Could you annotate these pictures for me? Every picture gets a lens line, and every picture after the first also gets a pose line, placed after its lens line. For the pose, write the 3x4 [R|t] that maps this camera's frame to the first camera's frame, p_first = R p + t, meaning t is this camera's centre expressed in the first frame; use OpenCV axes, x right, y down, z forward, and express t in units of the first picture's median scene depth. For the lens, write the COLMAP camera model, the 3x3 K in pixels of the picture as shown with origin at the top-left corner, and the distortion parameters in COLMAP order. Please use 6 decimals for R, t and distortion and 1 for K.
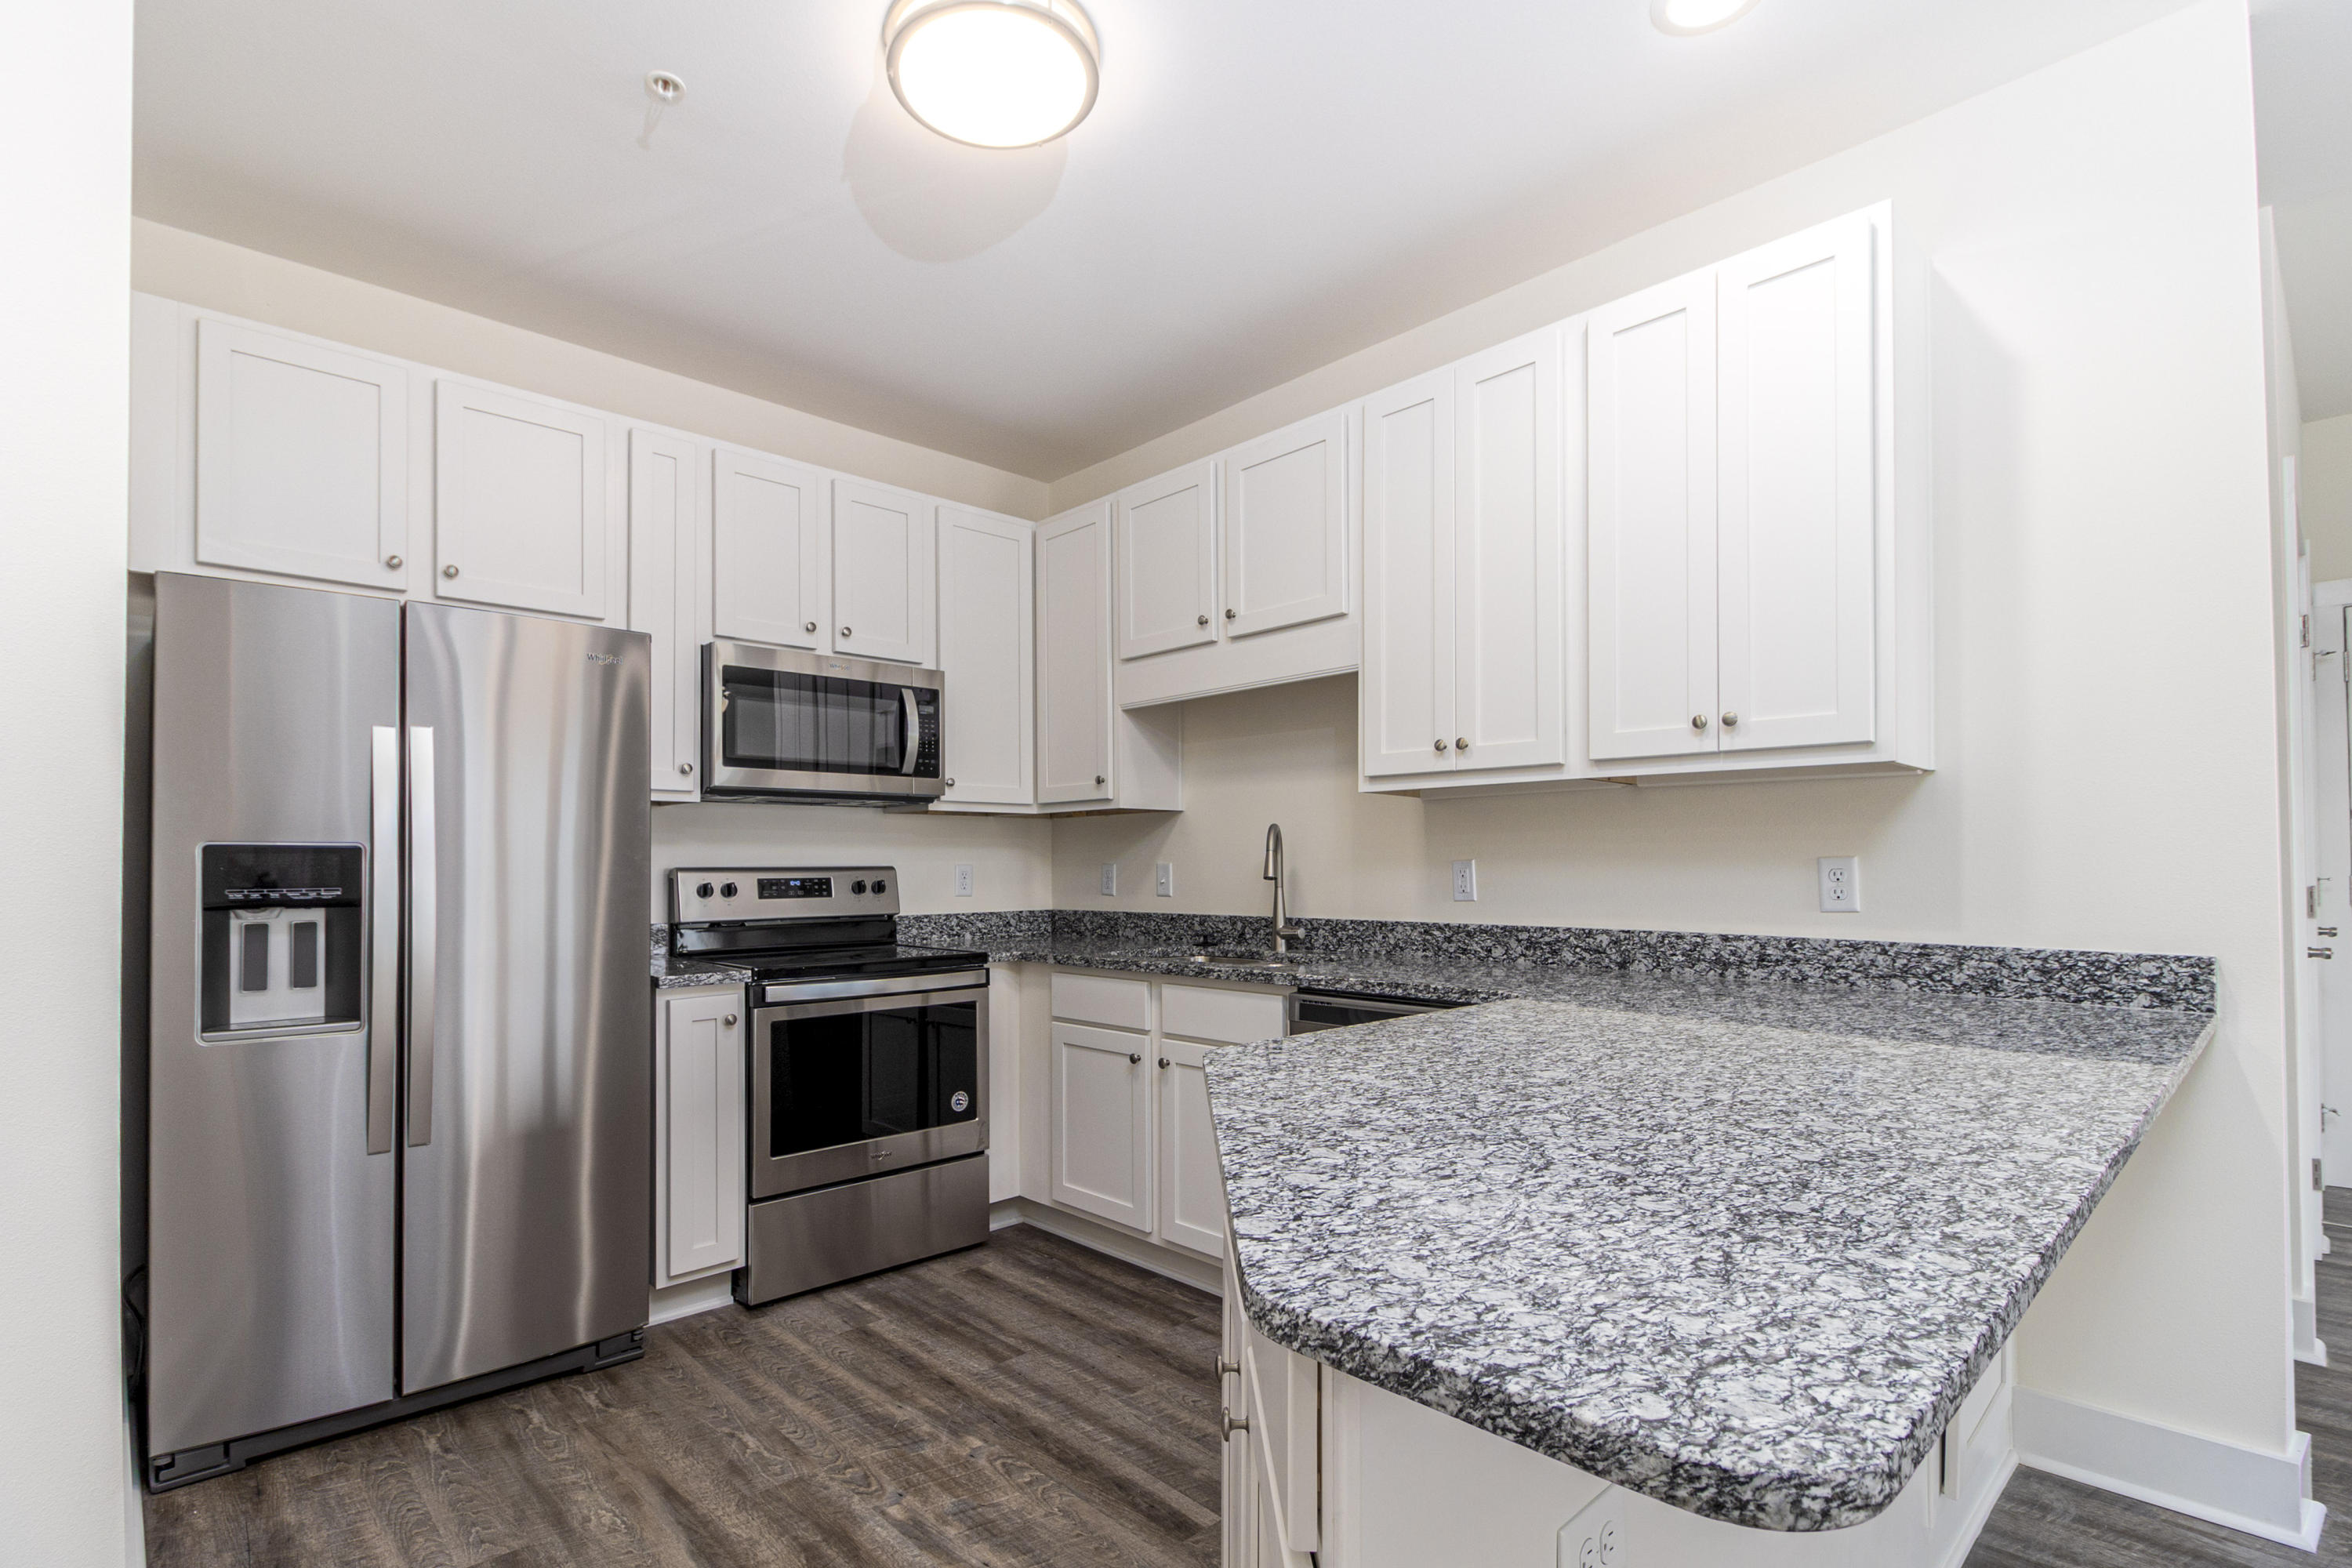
lens RADIAL K [[1106.5, 0, 1113.4], [0, 1106.5, 852.4], [0, 0, 1]] dist [-0.001335, -0.000890]
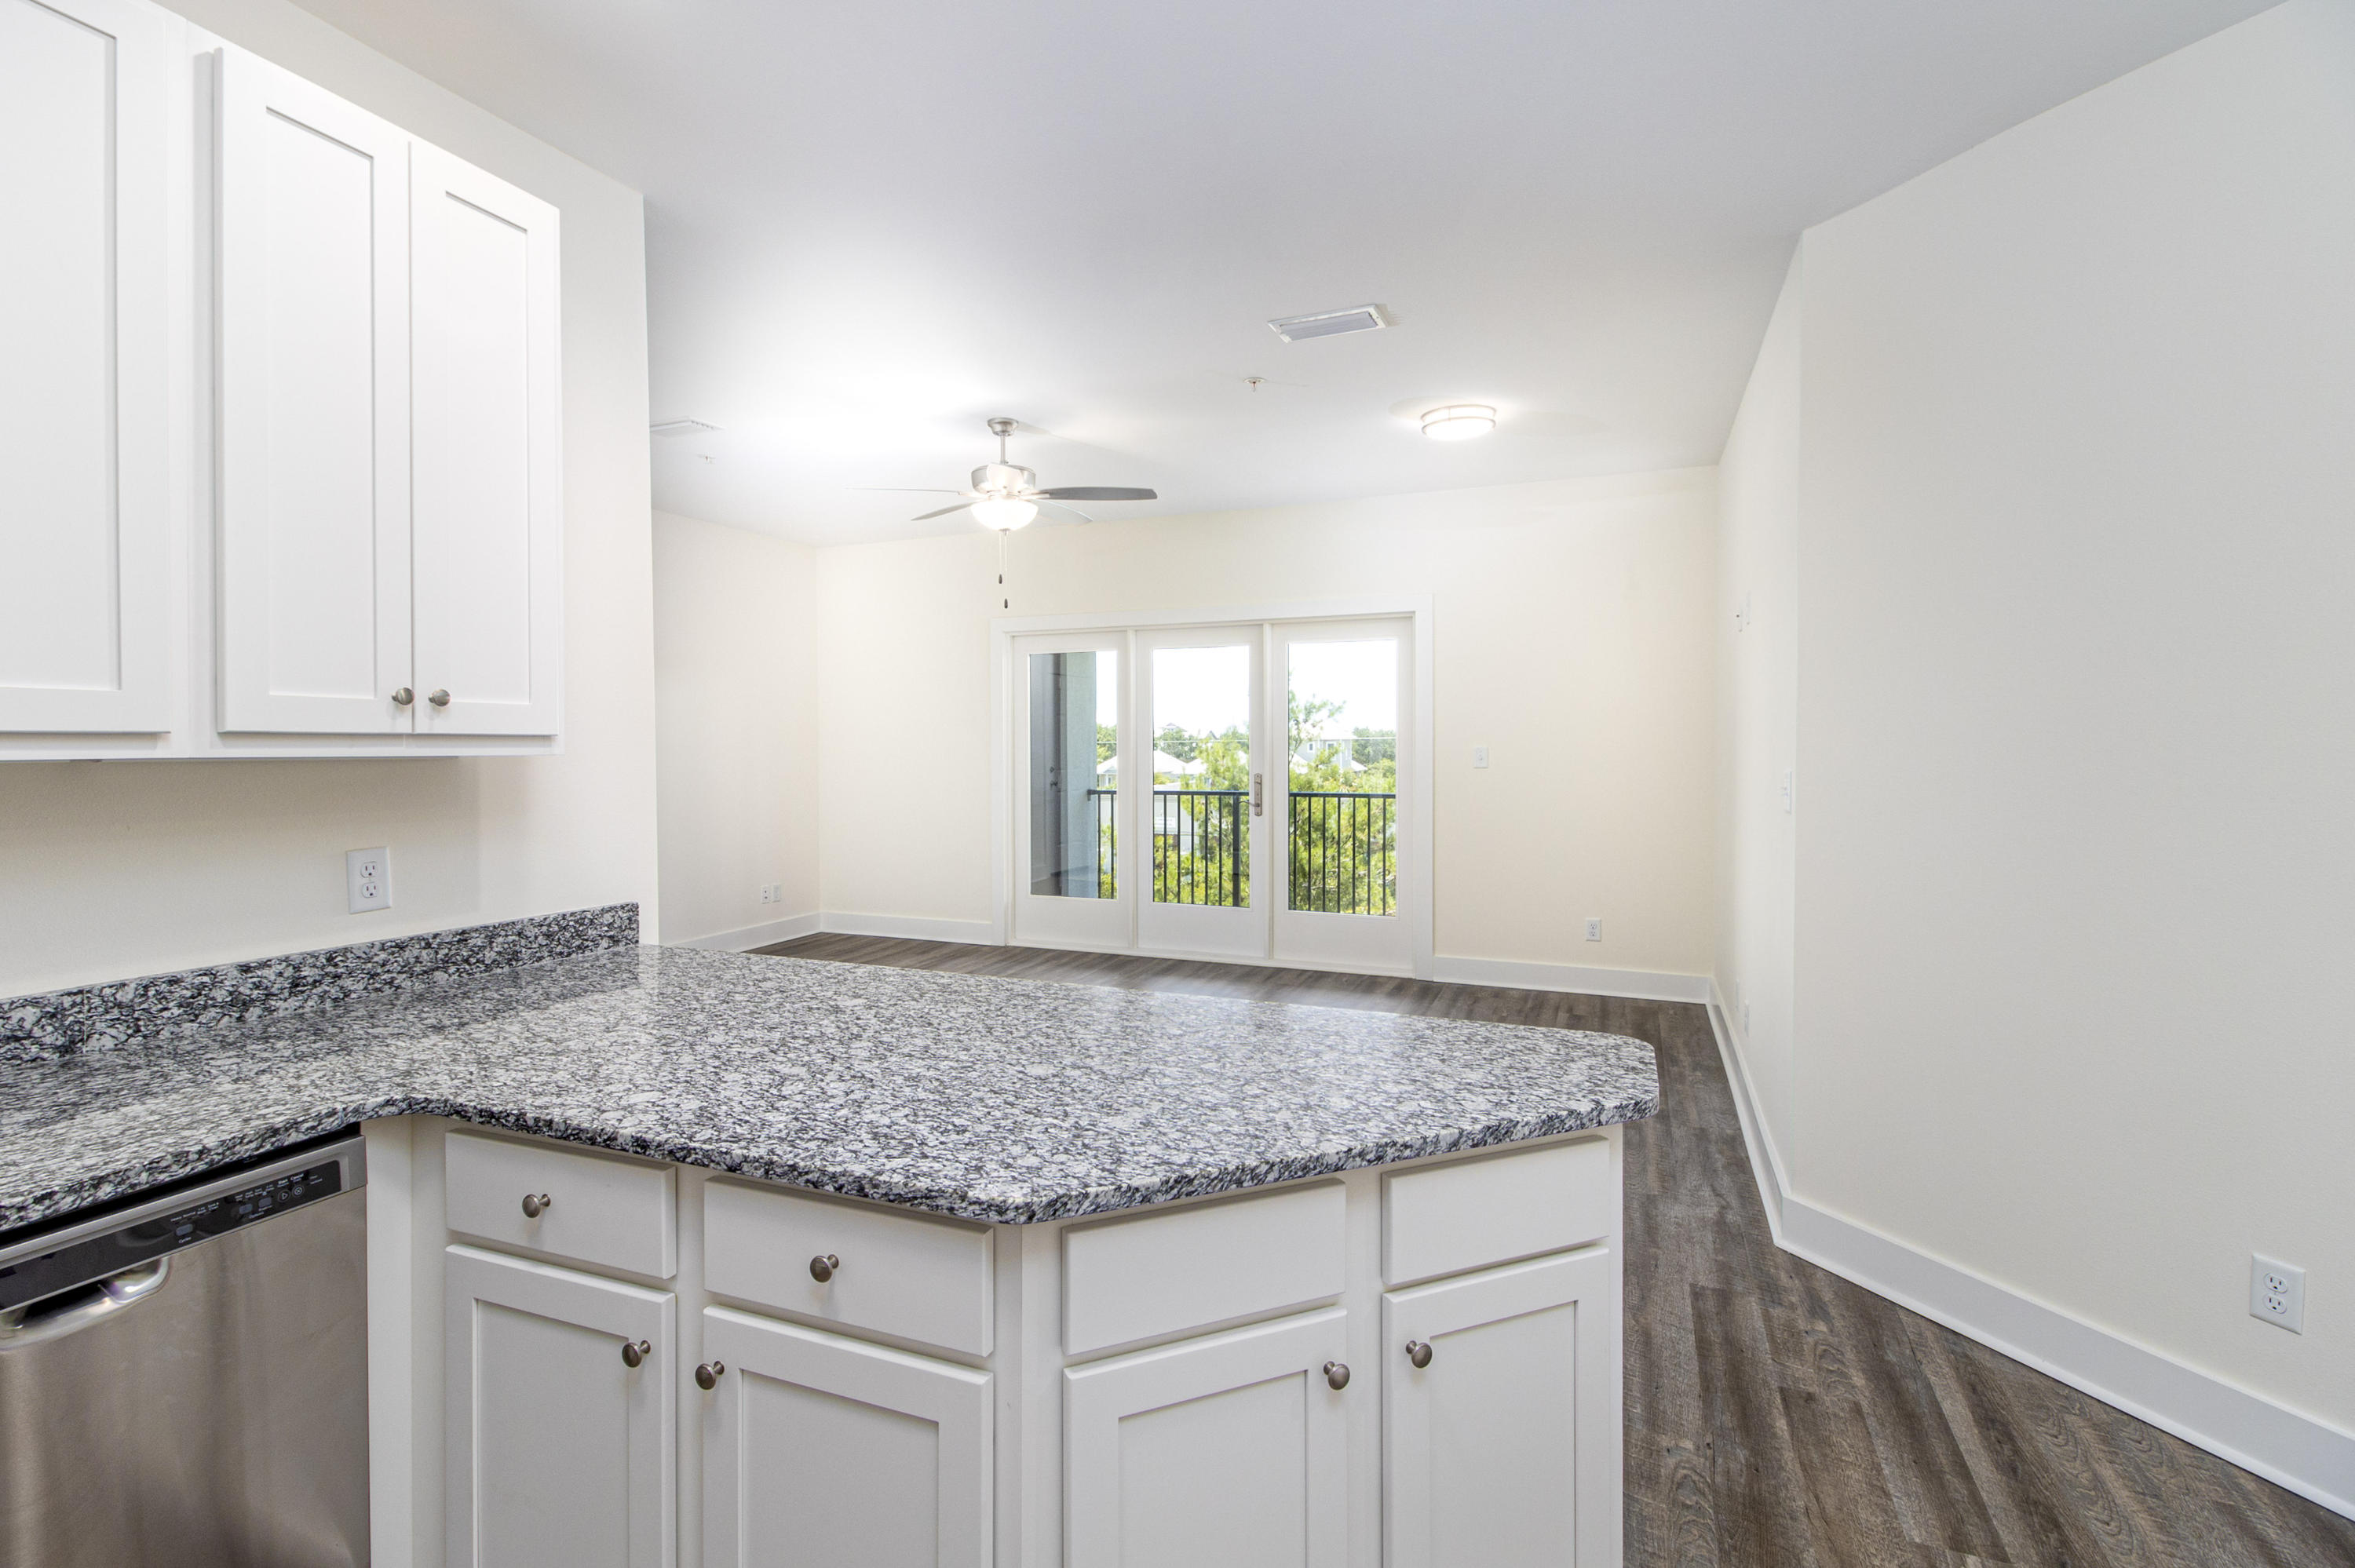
lens RADIAL K [[1107.7, 0, 1143.4], [0, 1107.7, 745.3], [0, 0, 1]] dist [-0.001335, -0.000890]
pose [[-0.419554, -0.000045, 0.907730, -0.420990], [-0.004040, 0.999990, -0.001818, -0.082195], [-0.907721, -0.004430, -0.419550, 0.844518]]
